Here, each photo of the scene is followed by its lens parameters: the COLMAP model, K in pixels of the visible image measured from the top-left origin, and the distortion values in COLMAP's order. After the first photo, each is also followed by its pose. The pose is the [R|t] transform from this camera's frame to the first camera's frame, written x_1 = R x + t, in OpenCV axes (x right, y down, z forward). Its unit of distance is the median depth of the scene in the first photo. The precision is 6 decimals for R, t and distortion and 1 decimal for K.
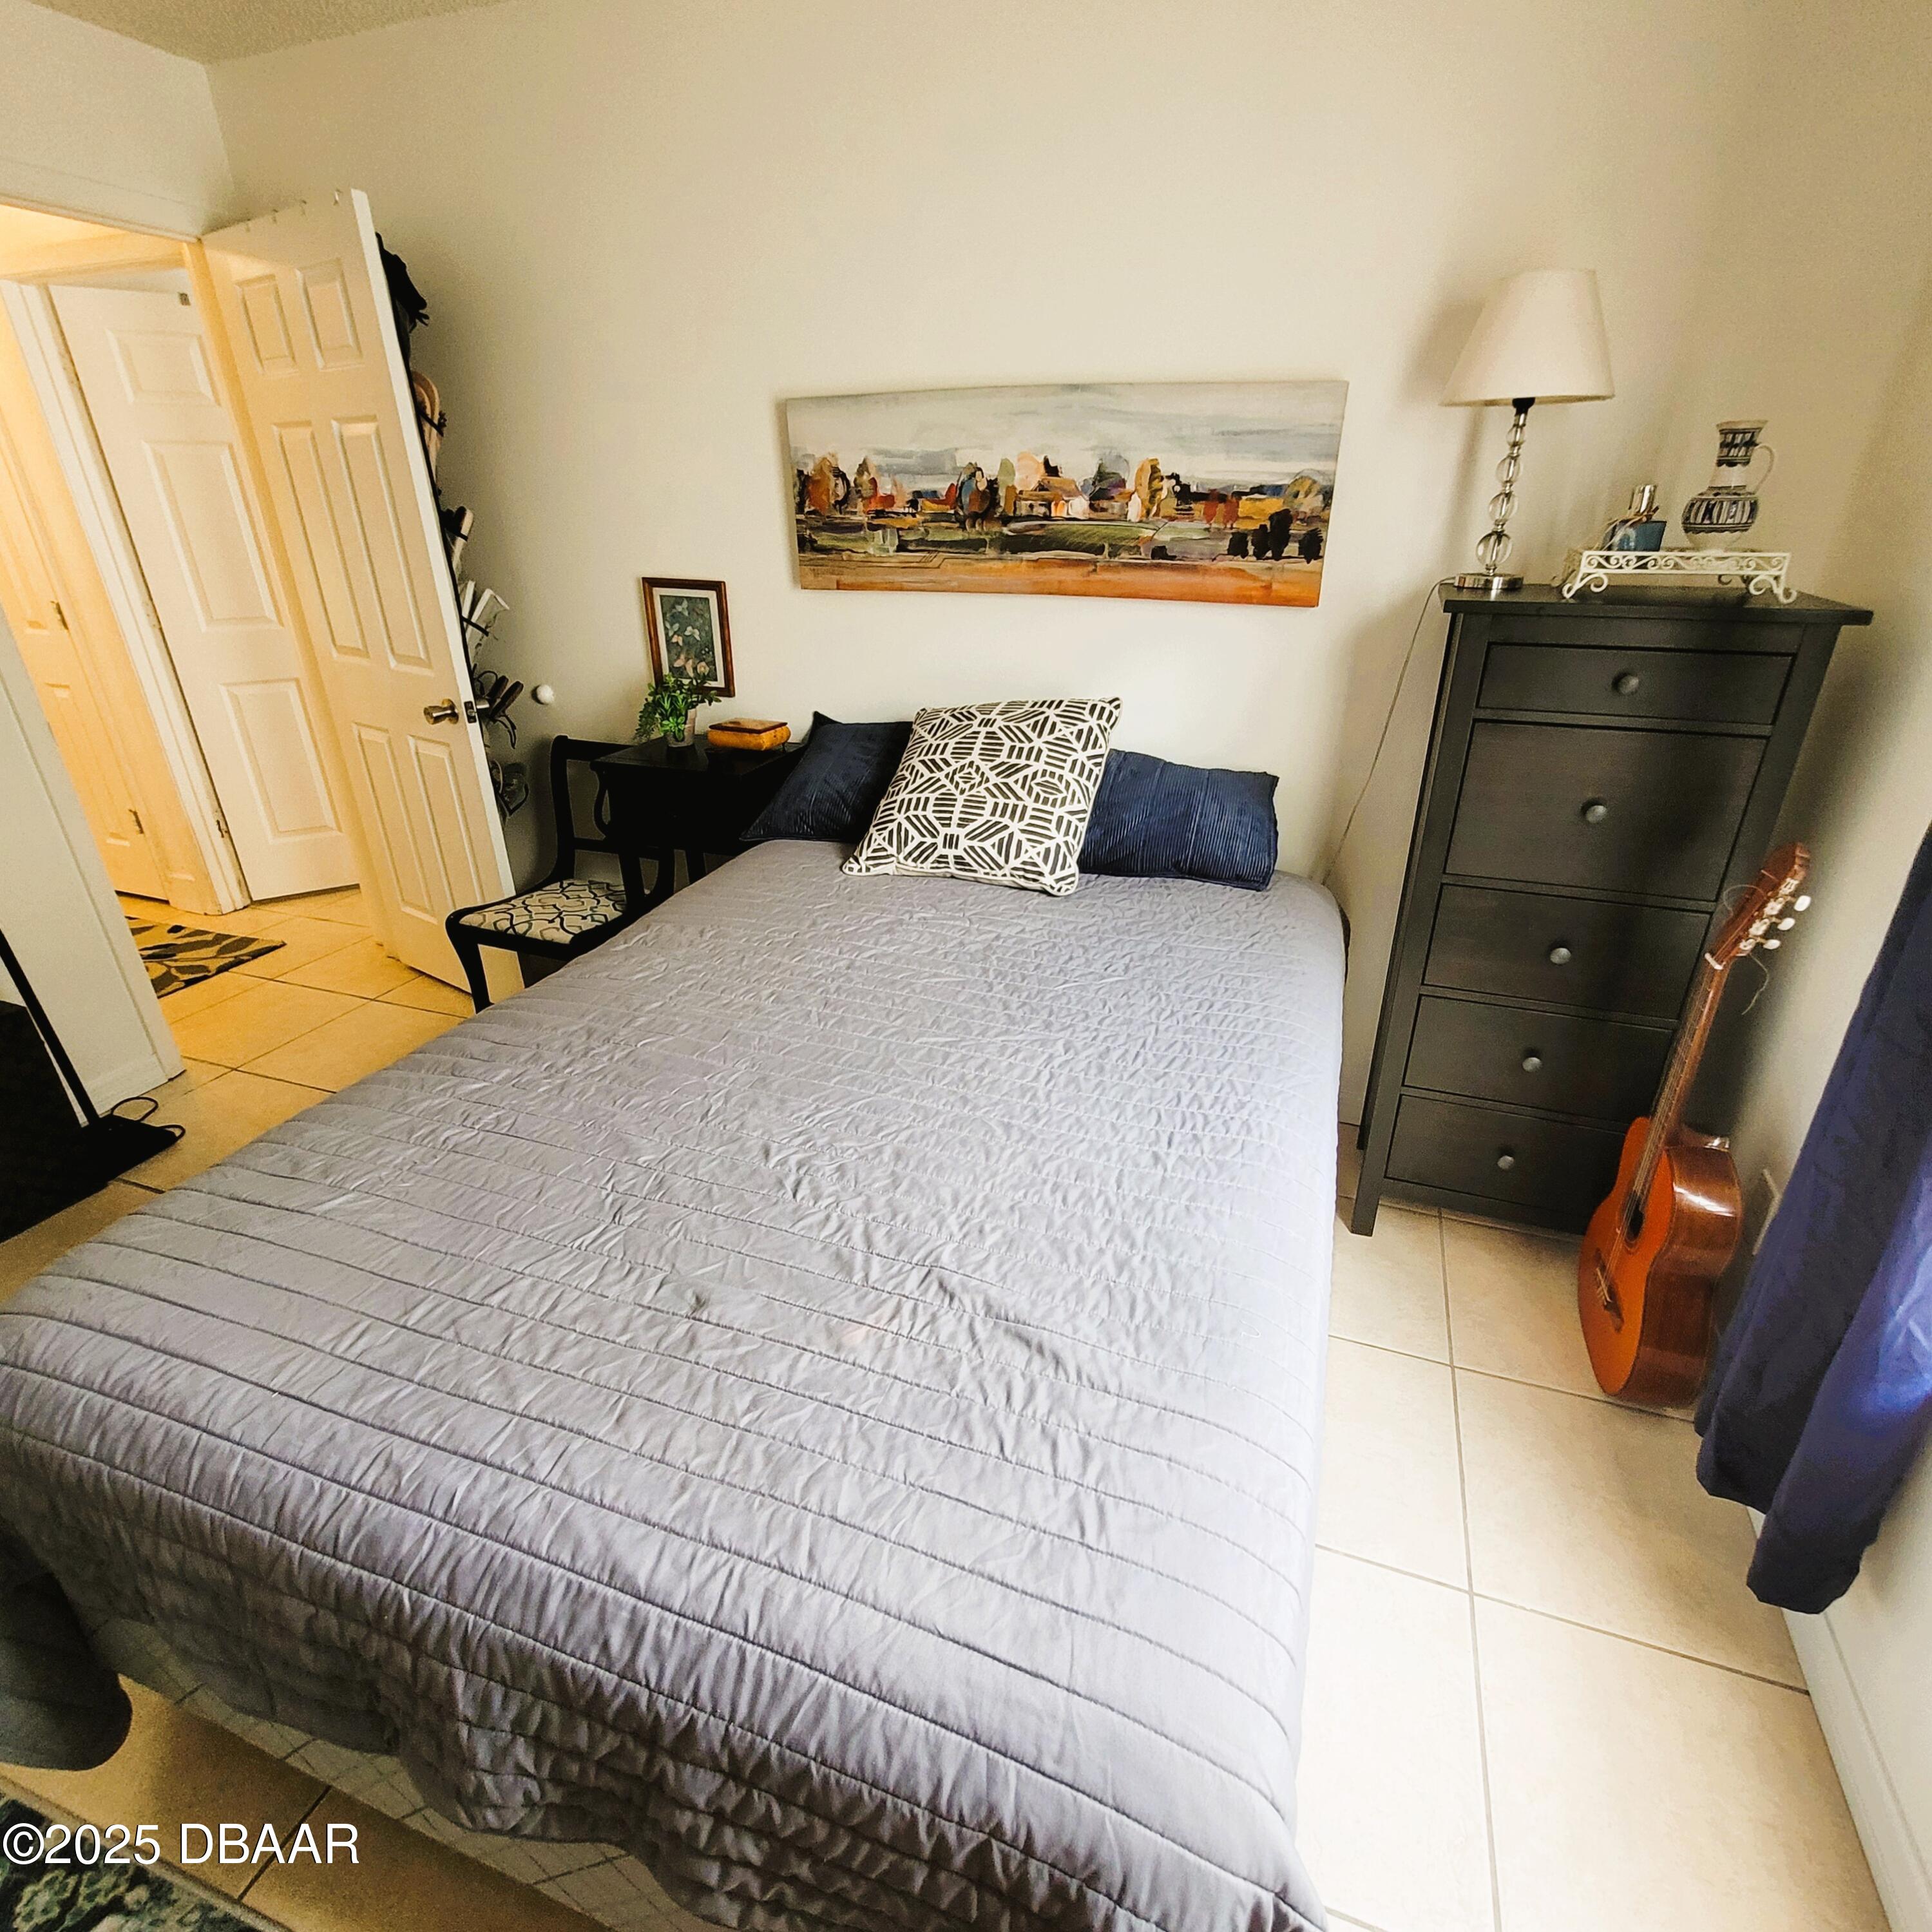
lens RADIAL K [[1005.9, 0, 972.6], [0, 1005.9, 965.1], [0, 0, 1]] dist [0.004572, -0.001359]
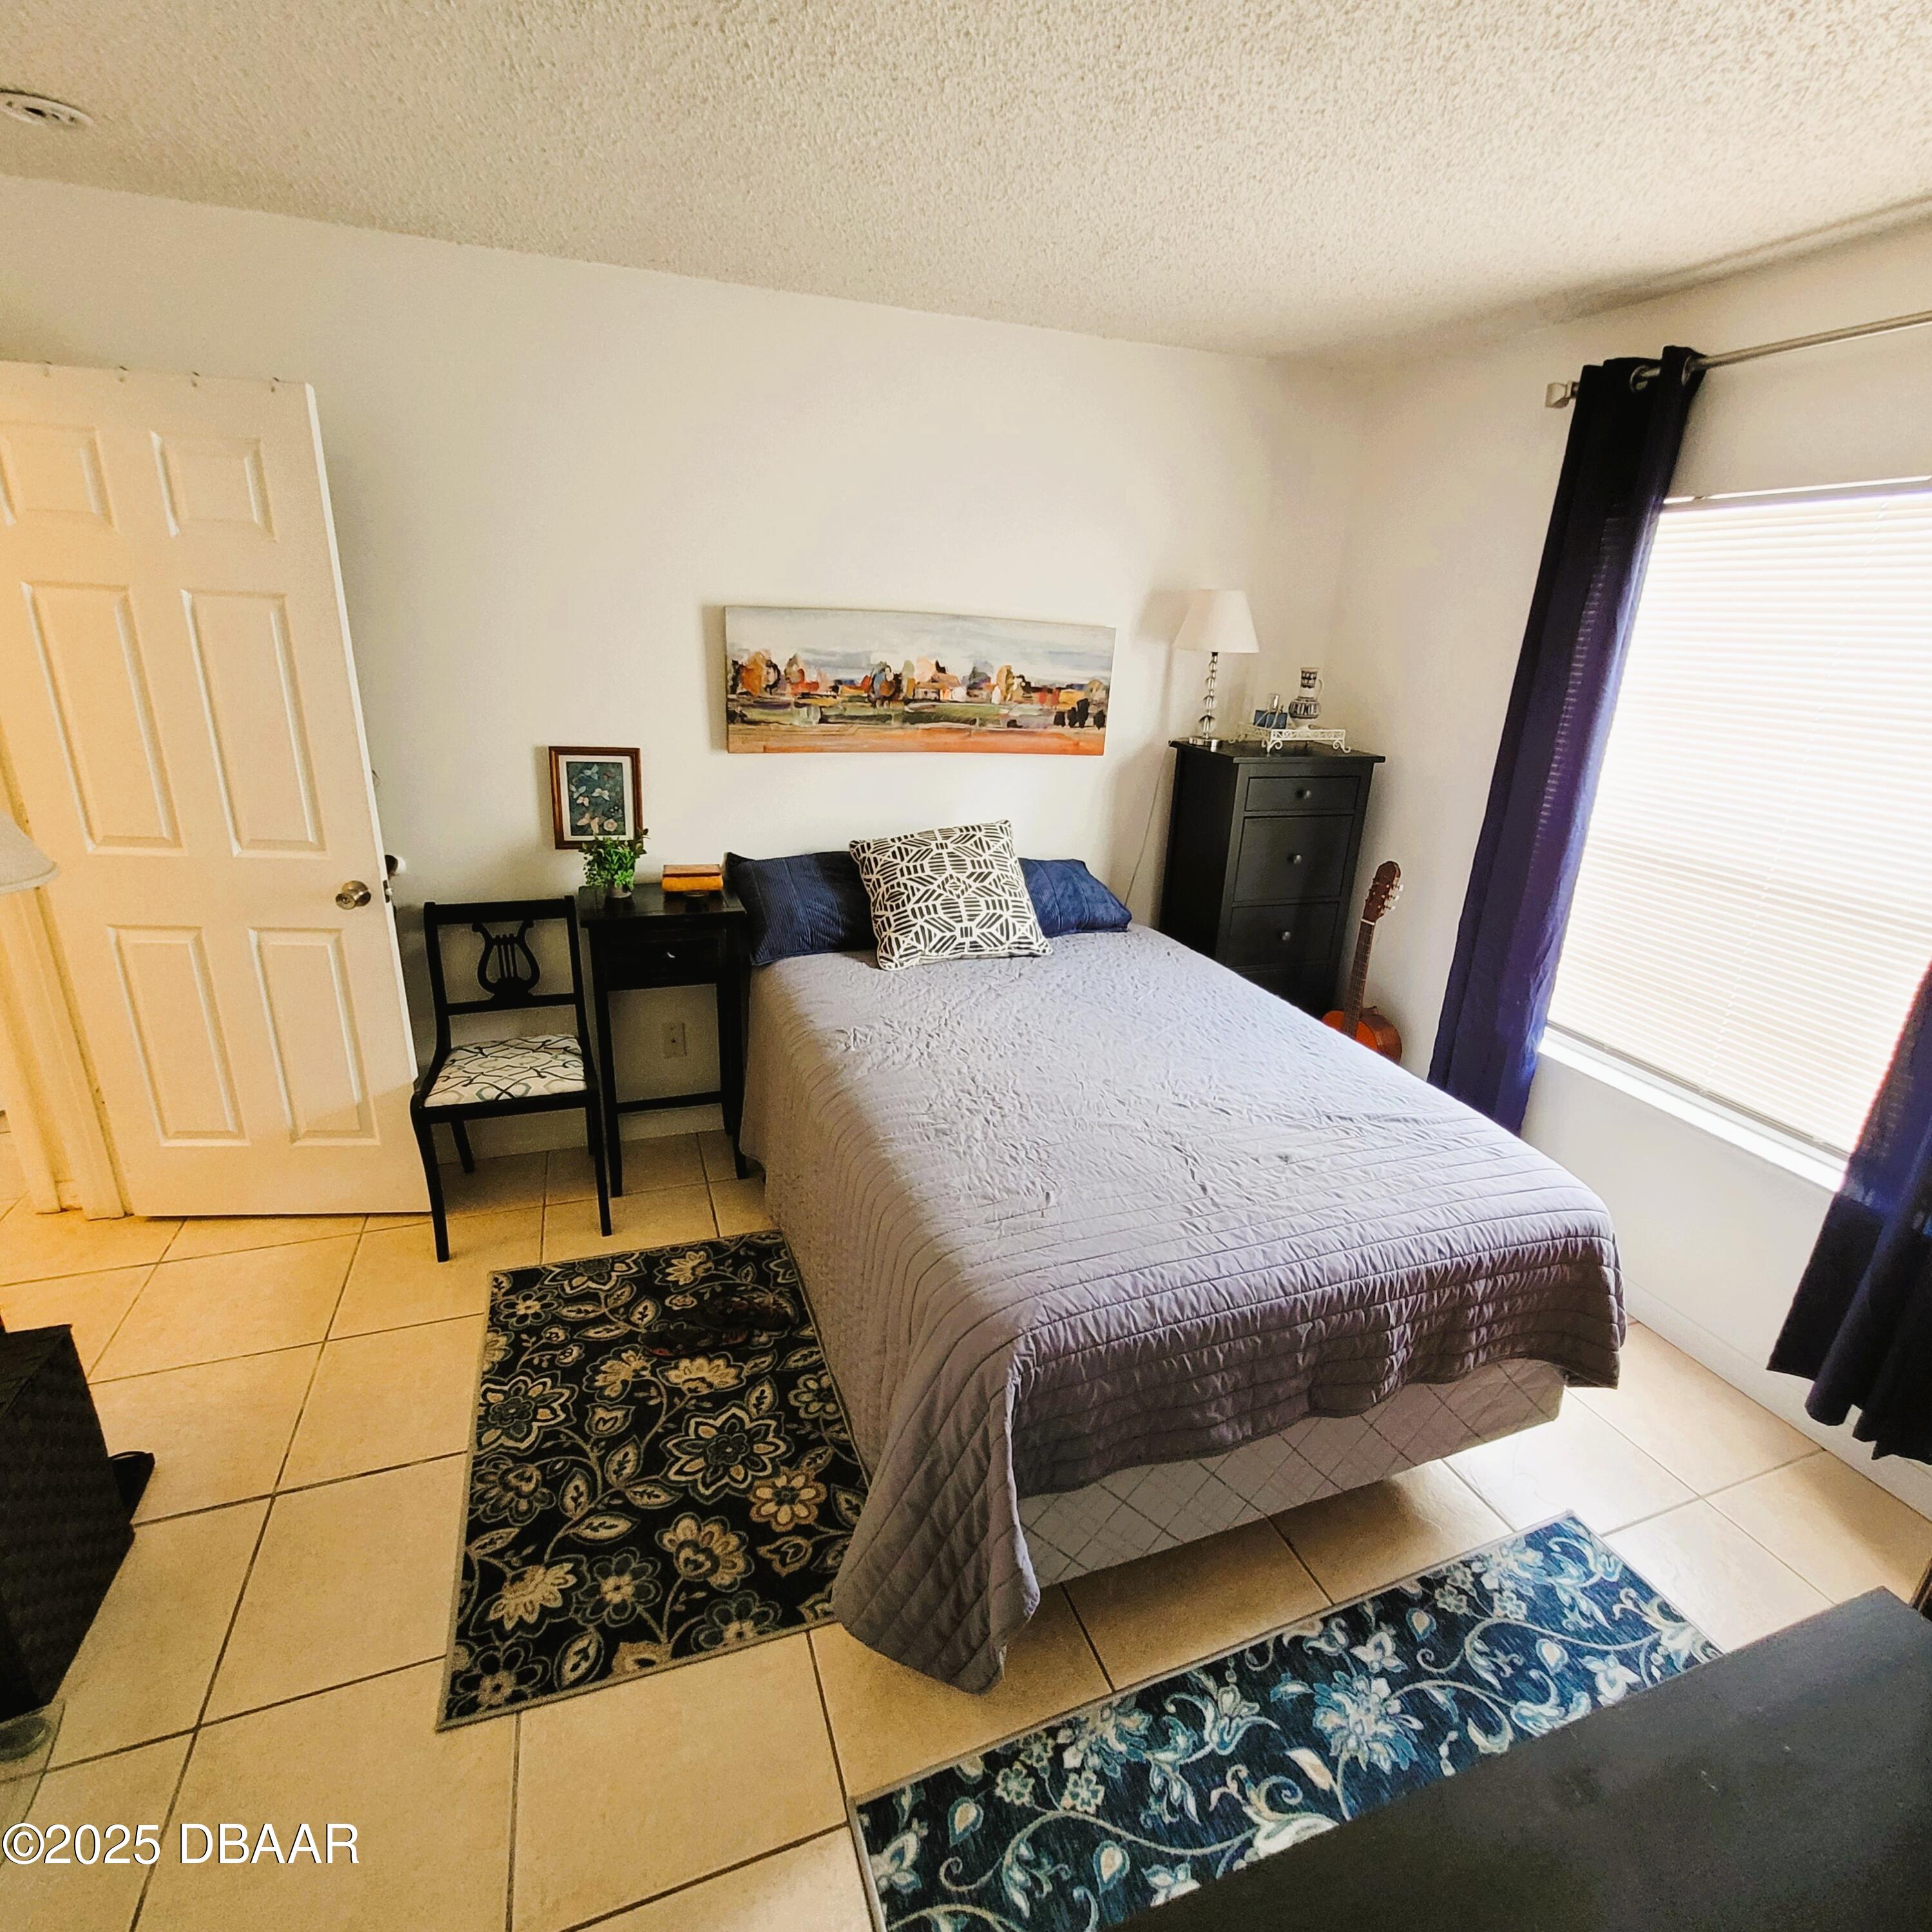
lens RADIAL K [[1005.9, 0, 996.9], [0, 1005.9, 955.3], [0, 0, 1]] dist [0.004572, -0.001359]
pose [[0.756810, -0.171148, 0.630830, -0.812212], [0.229059, 0.973353, -0.010728, -0.062925], [-0.612185, 0.152617, 0.775847, -0.089678]]
